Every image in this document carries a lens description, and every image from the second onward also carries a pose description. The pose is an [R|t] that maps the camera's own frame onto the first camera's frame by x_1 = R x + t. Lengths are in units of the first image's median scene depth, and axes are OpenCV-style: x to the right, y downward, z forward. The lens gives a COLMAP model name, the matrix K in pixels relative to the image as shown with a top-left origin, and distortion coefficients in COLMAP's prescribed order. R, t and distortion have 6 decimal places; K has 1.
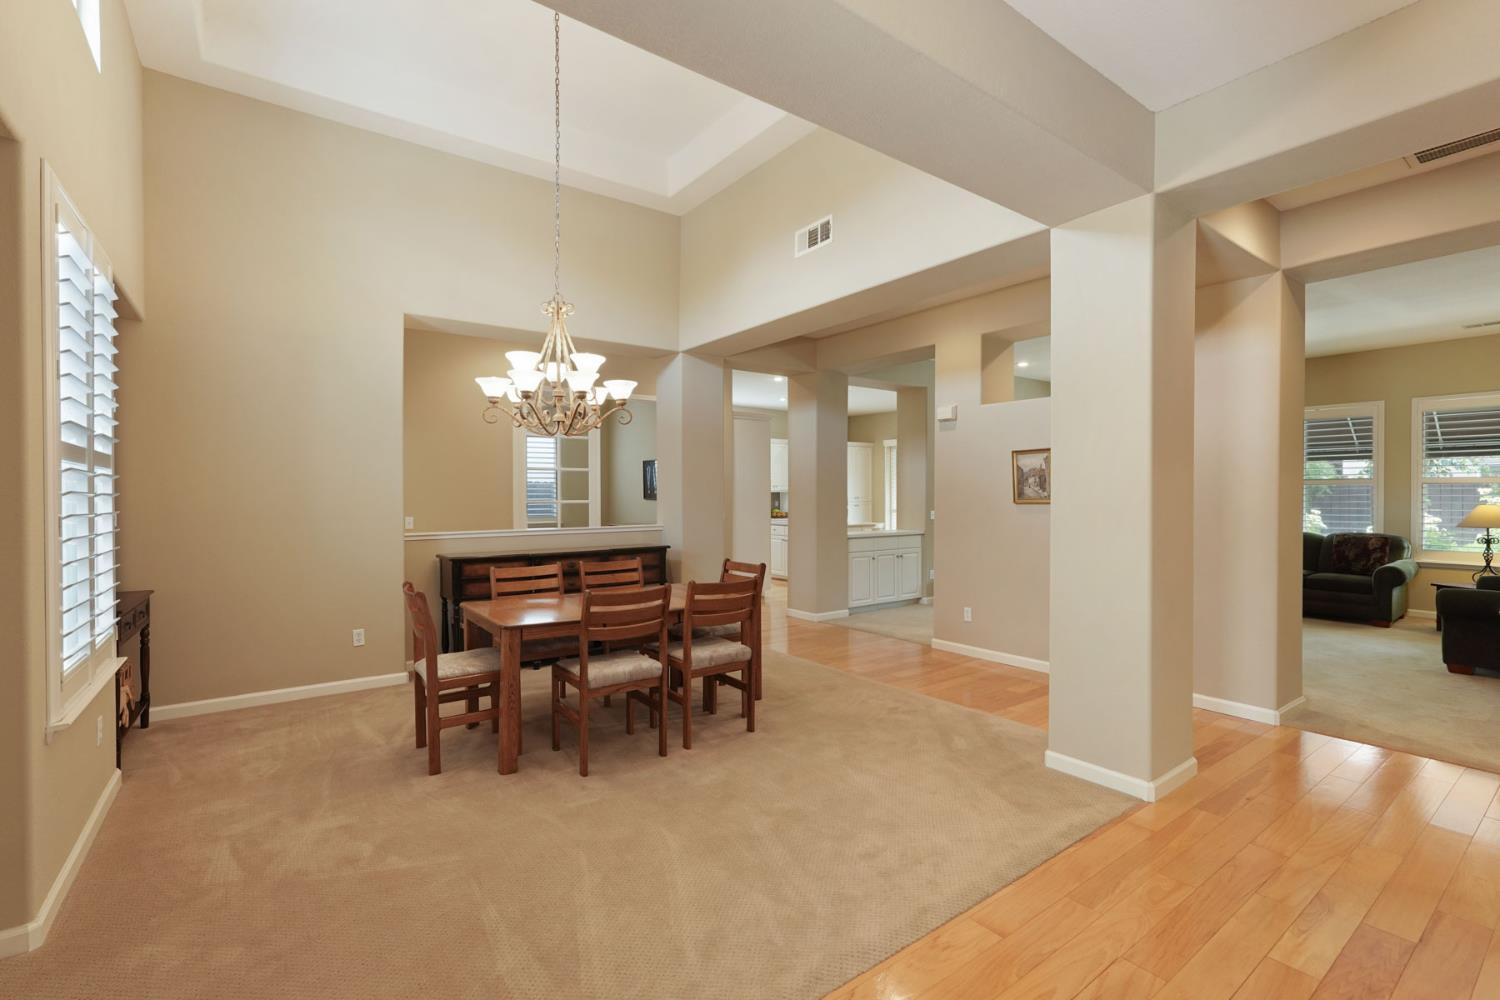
lens RADIAL K [[675.5, 0, 704.4], [0, 675.5, 487.7], [0, 0, 1]] dist [-0.014453, 0.006778]
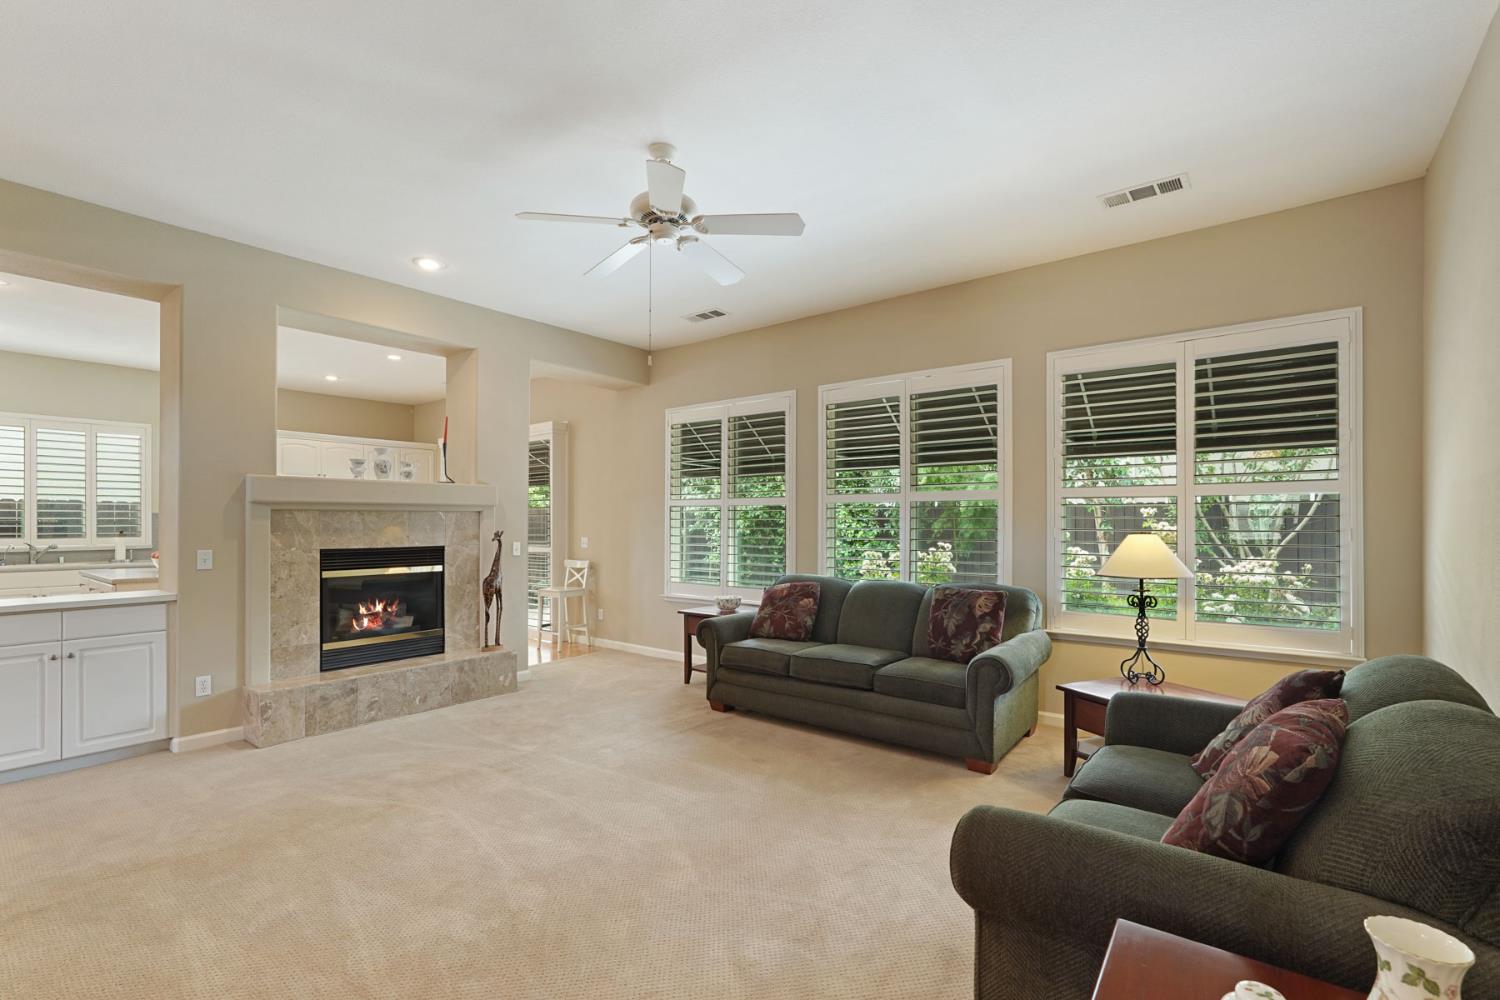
lens RADIAL K [[675.5, 0, 739.3], [0, 675.5, 513.1], [0, 0, 1]] dist [-0.014453, 0.006778]
pose [[0.965579, 0.004058, 0.260077, 0.663373], [-0.001087, 0.999933, -0.011565, 0.015520], [-0.260106, 0.010884, 0.965519, 0.522163]]
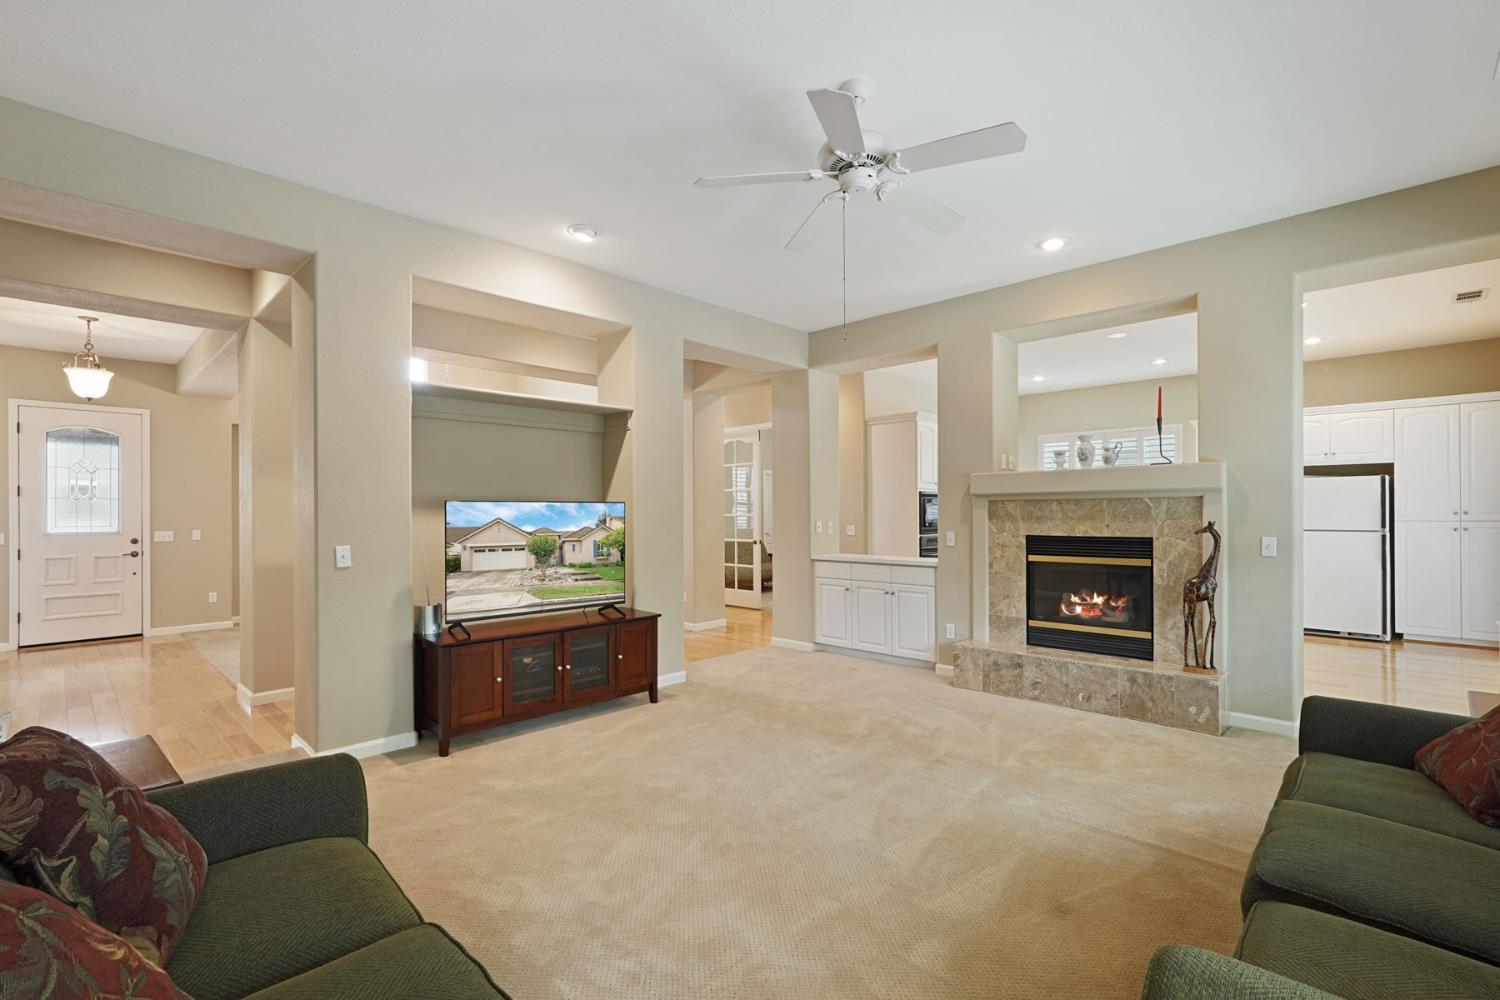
lens RADIAL K [[675.5, 0, 791.4], [0, 675.5, 519.5], [0, 0, 1]] dist [-0.014453, 0.006778]
pose [[0.203775, 0.008259, -0.978983, 1.075493], [0.004200, 0.999948, 0.009310, 0.018453], [0.979009, -0.006009, 0.203729, 0.836836]]
